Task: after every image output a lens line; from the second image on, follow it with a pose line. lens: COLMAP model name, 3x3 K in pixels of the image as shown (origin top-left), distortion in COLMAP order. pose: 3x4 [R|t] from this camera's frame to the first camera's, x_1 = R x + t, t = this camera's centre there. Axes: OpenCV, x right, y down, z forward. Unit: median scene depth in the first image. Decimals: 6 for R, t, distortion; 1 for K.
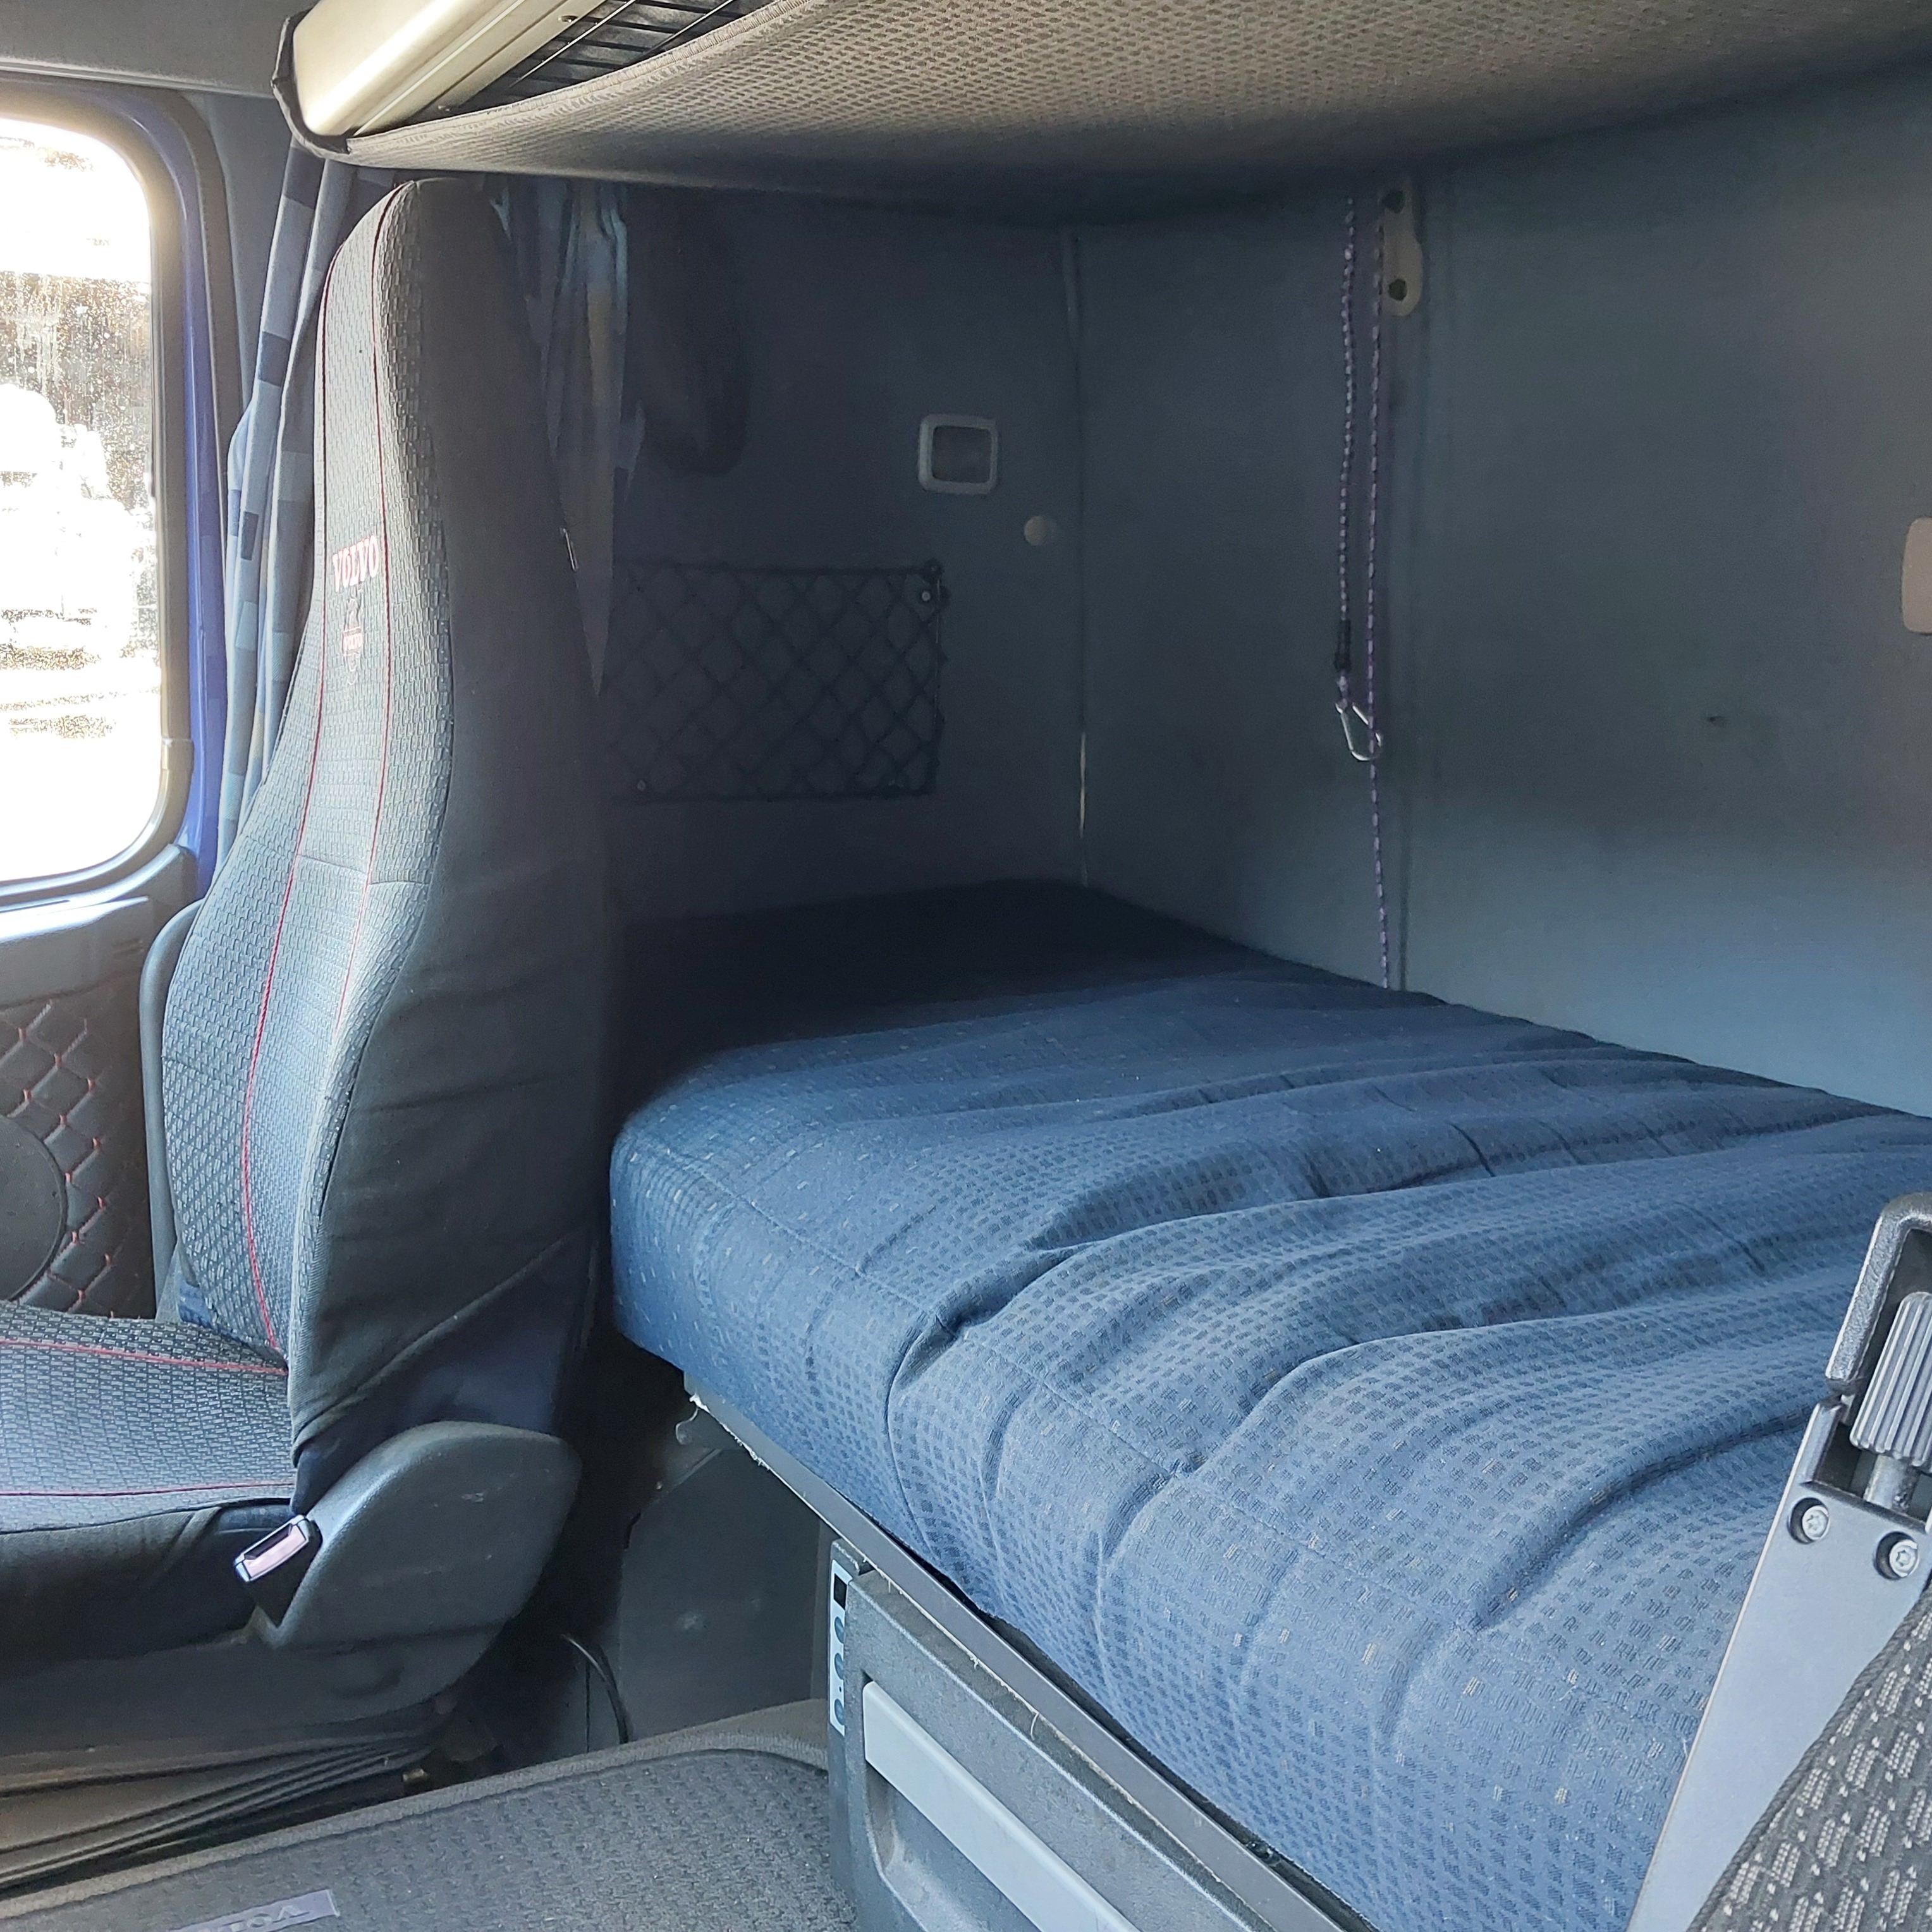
lens RADIAL K [[2052.8, 0, 968.0], [0, 2052.8, 921.6], [0, 0, 1]] dist [0.014754, -0.042325]
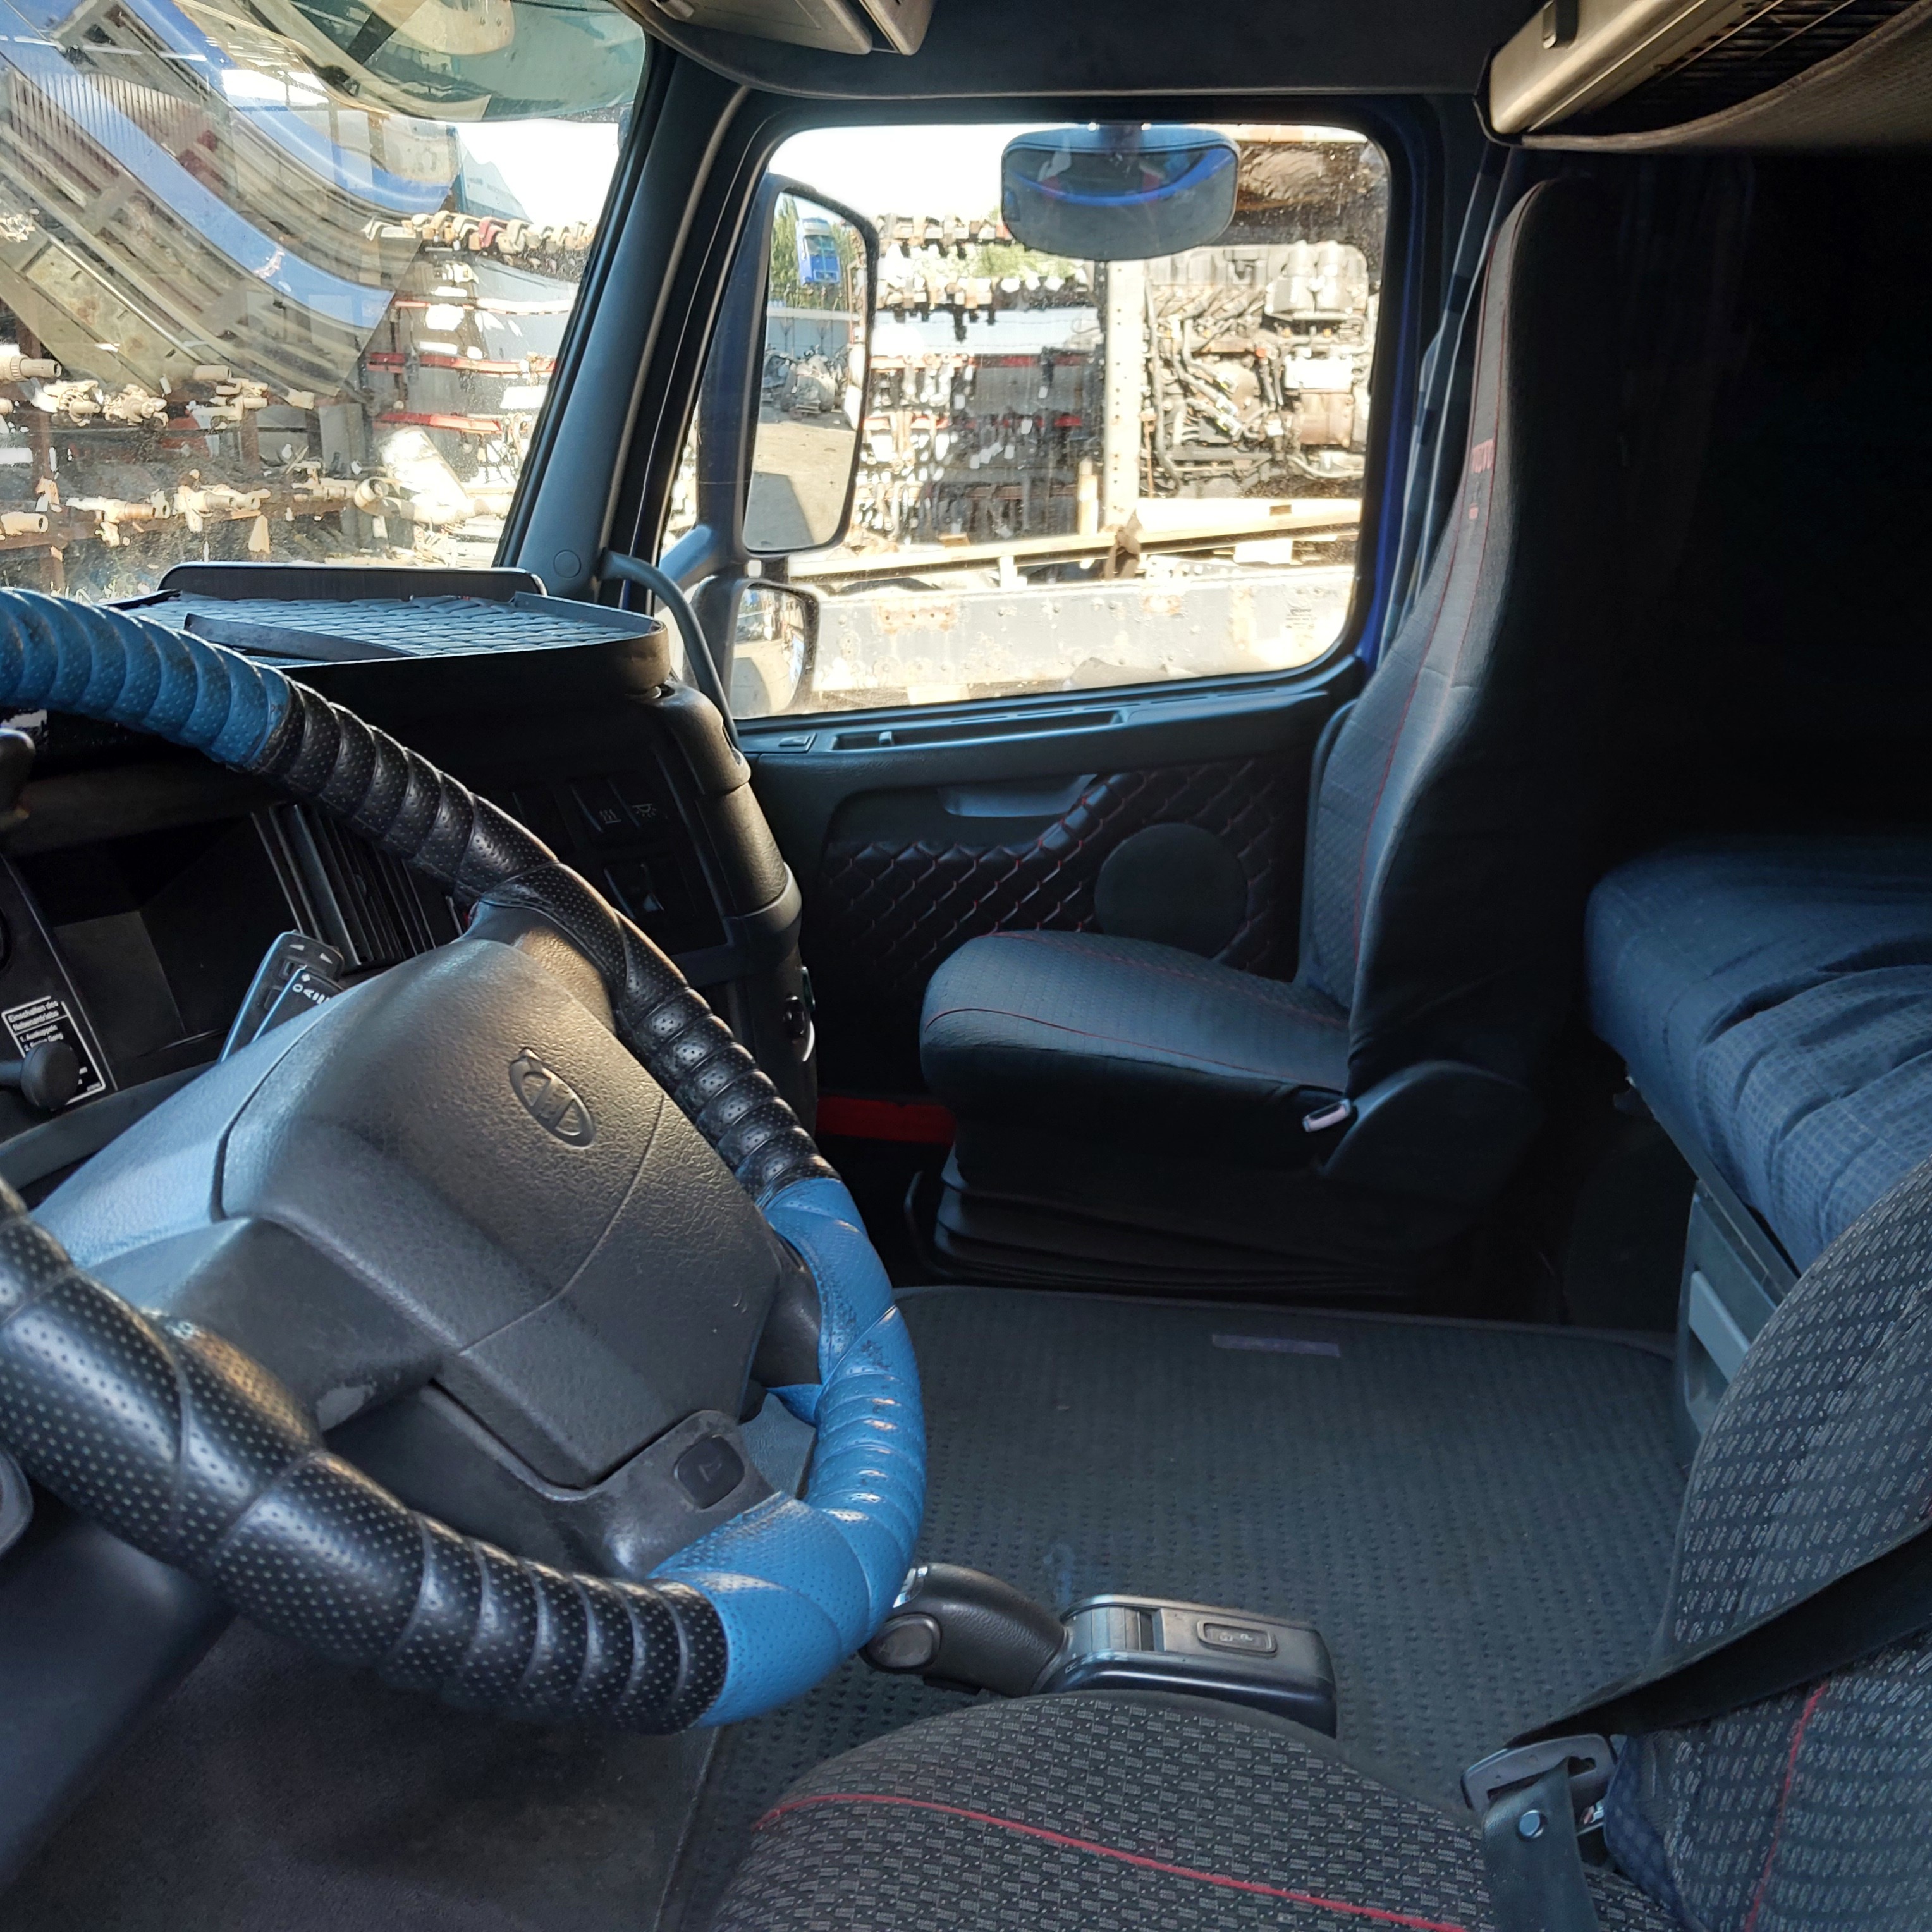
lens RADIAL K [[2031.7, 0, 966.0], [0, 2031.7, 966.0], [0, 0, 1]] dist [-0.024121, -0.034729]
pose [[0.827415, 0.157882, -0.538940, 0.229134], [-0.104096, 0.986156, 0.129078, 0.027771], [0.551858, -0.050700, 0.832395, -0.387745]]
